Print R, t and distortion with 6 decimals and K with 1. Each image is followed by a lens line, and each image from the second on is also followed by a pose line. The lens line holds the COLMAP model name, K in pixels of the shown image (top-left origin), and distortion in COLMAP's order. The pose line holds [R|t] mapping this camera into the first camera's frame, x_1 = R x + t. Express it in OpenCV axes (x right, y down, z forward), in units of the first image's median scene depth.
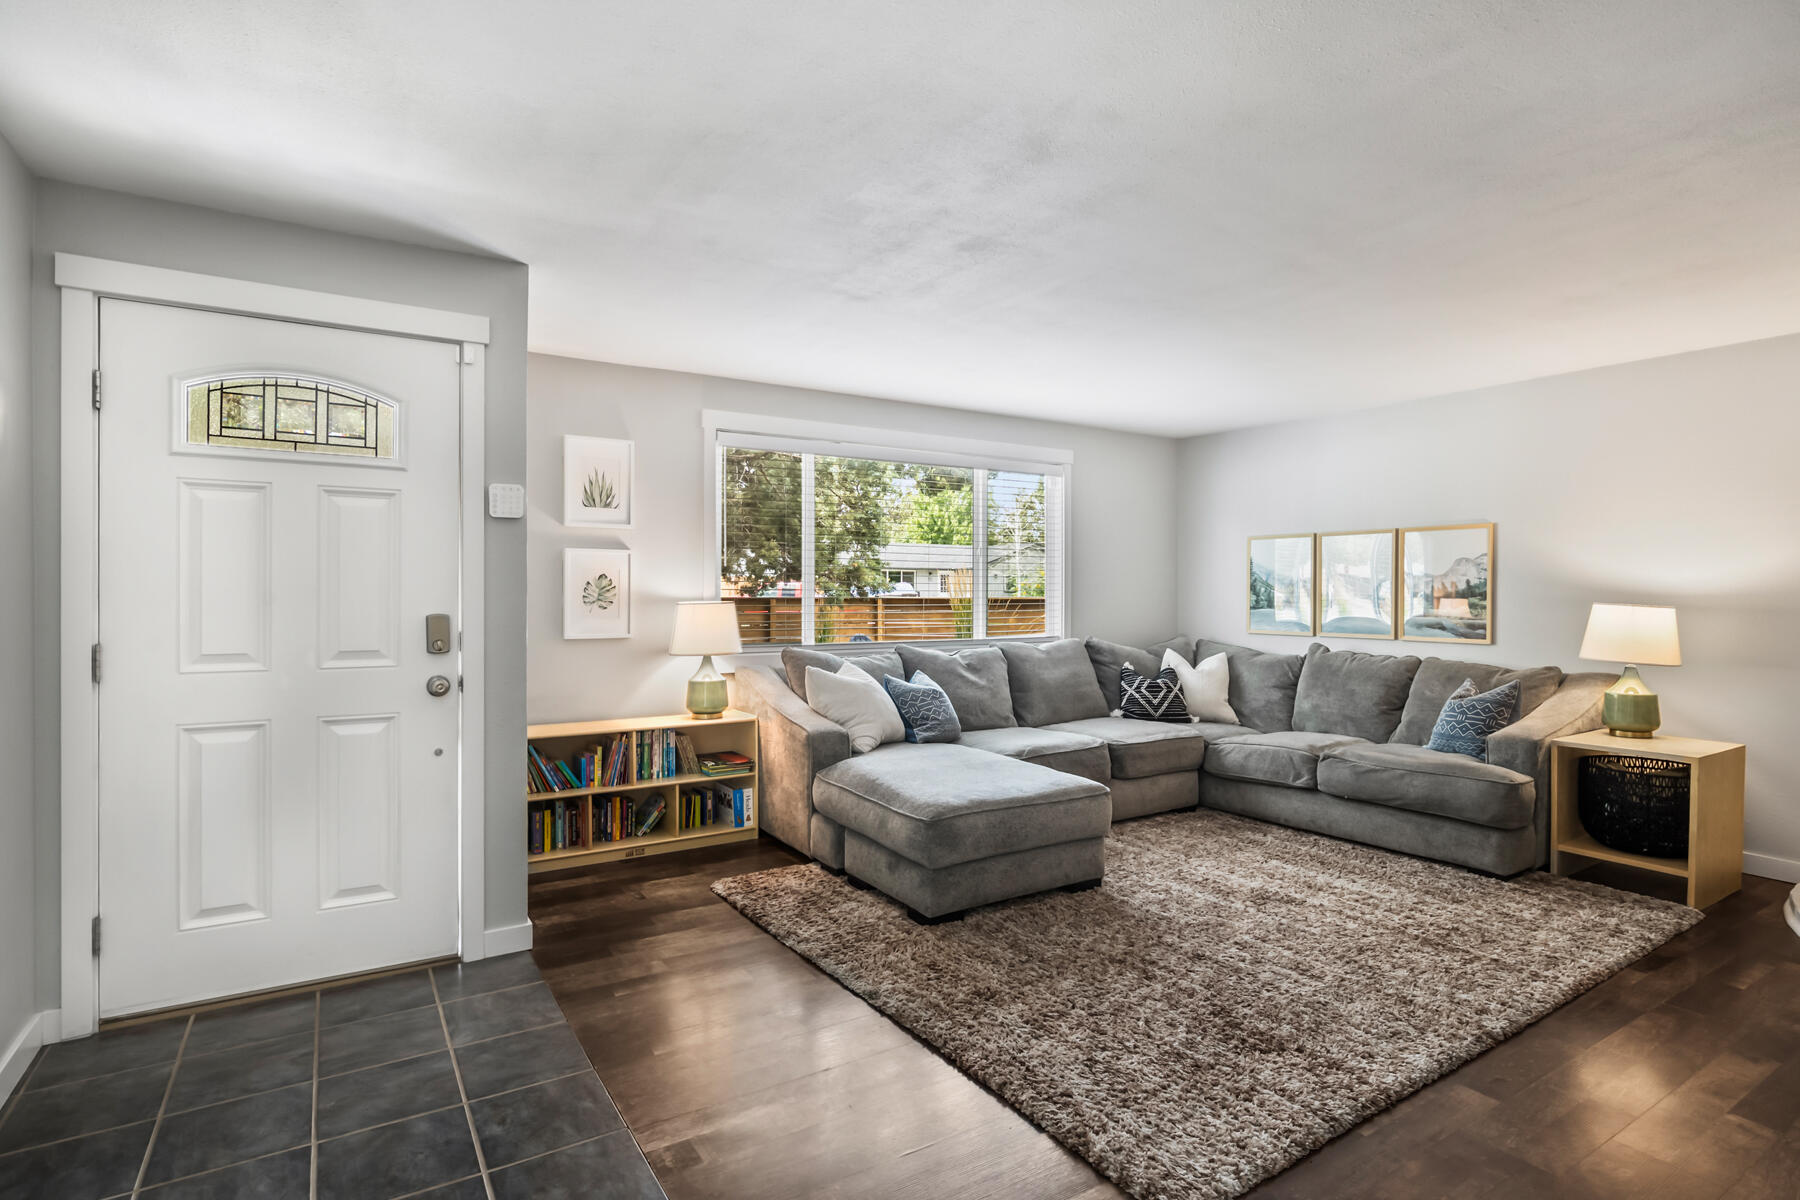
lens RADIAL K [[908.8, 0, 903.2], [0, 908.8, 592.4], [0, 0, 1]] dist [-0.010434, 0.001144]
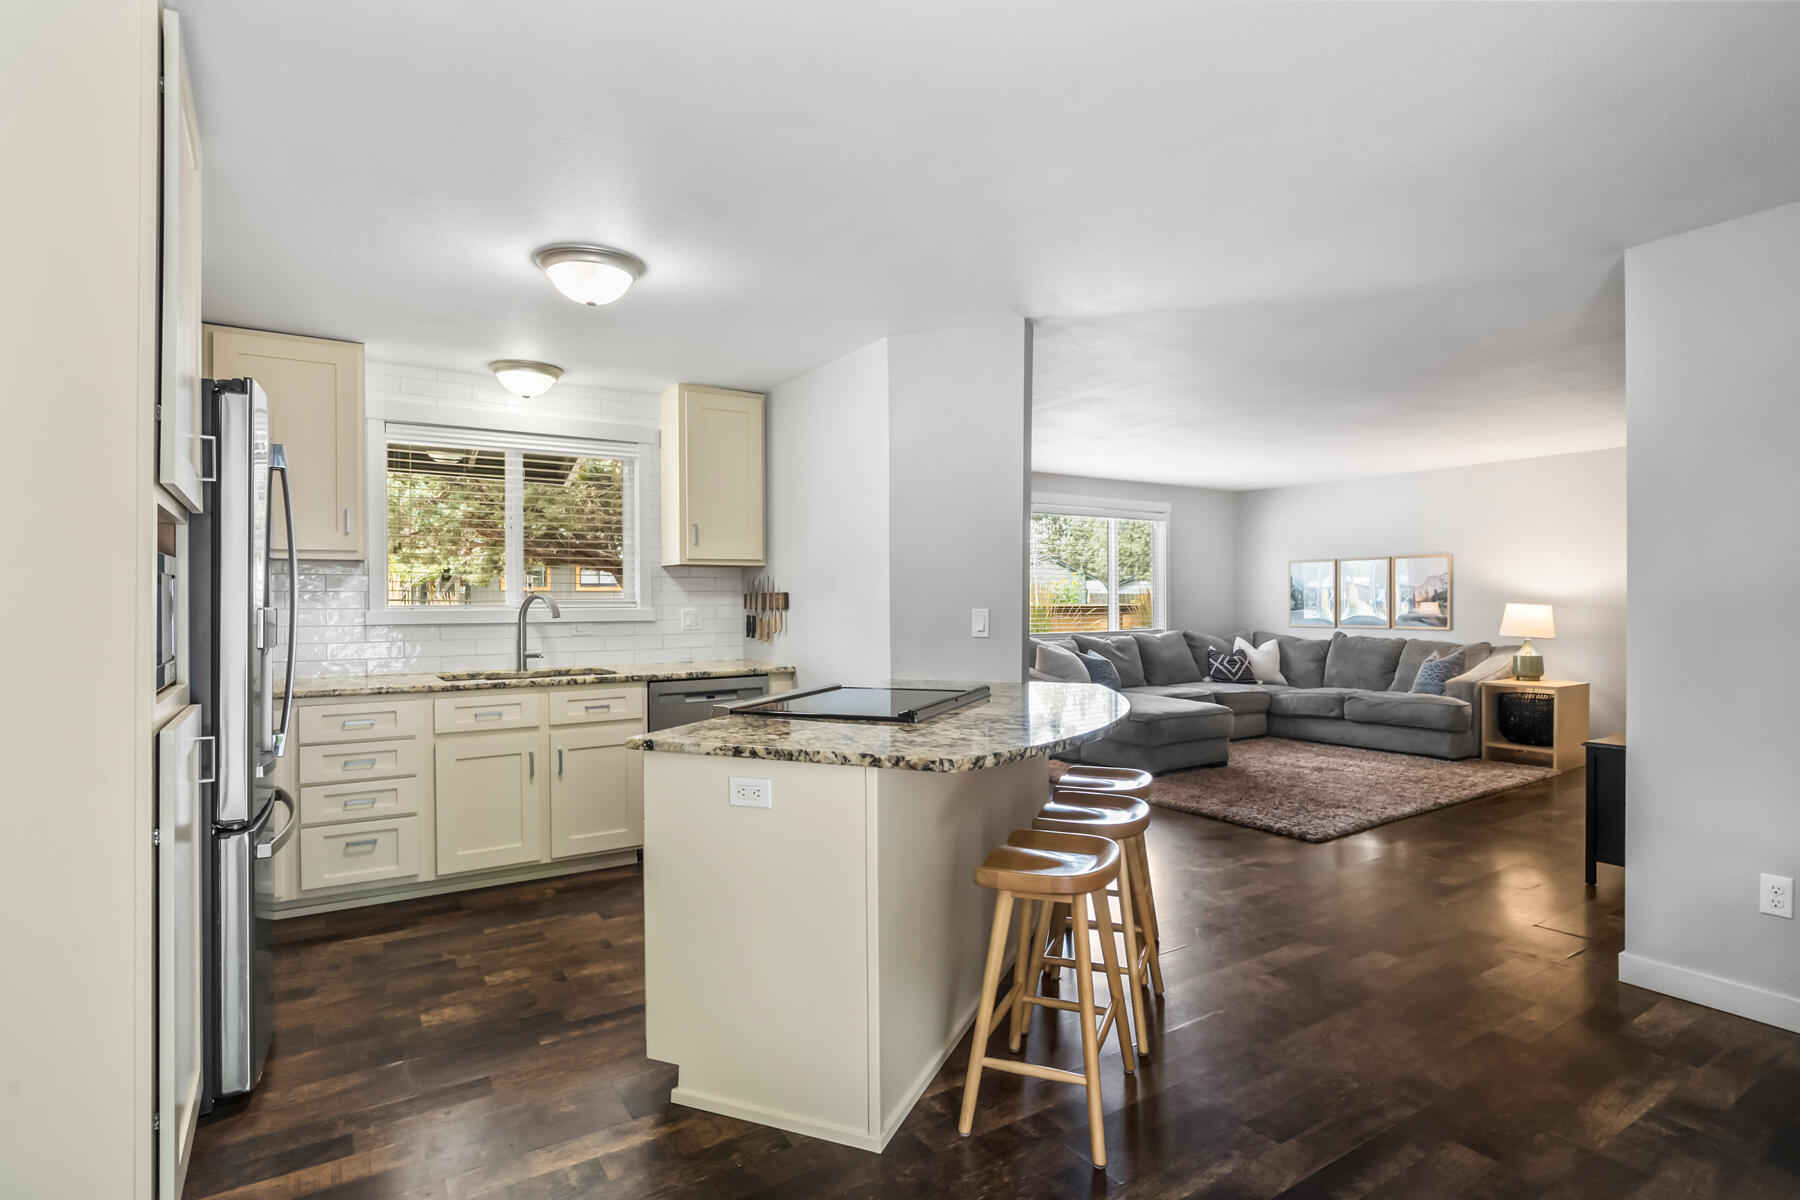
lens RADIAL K [[910.9, 0, 899.7], [0, 910.9, 611.3], [0, 0, 1]] dist [-0.011976, 0.000546]
pose [[0.999906, -0.007711, 0.011371, -0.352595], [0.007598, 0.999922, 0.009925, 0.001171], [-0.011447, -0.009838, 0.999886, -0.610993]]
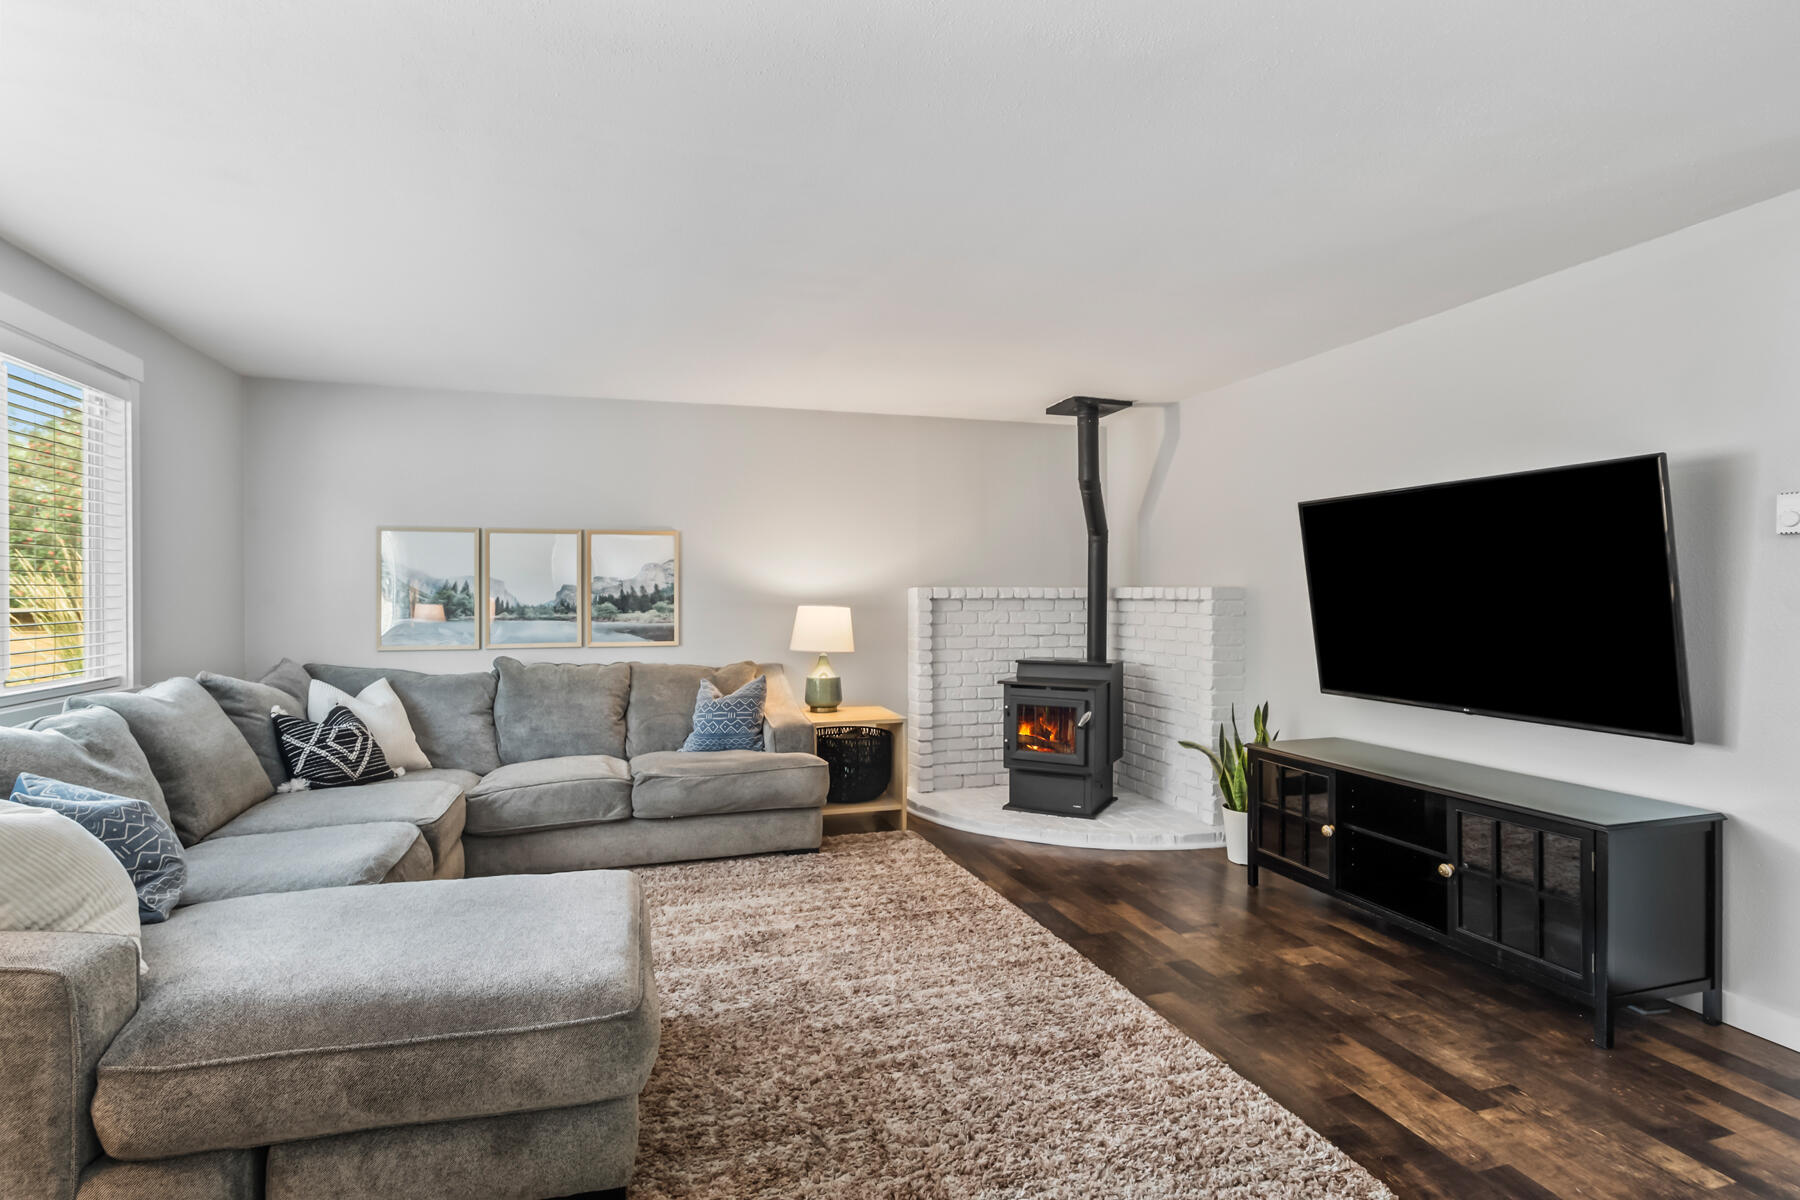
lens RADIAL K [[908.8, 0, 903.2], [0, 908.8, 592.4], [0, 0, 1]] dist [-0.010434, 0.001144]
pose [[0.263933, 0.000836, 0.964541, -0.324893], [0.003793, 0.999991, -0.001905, -0.002118], [-0.964534, 0.004161, 0.263927, 0.486929]]
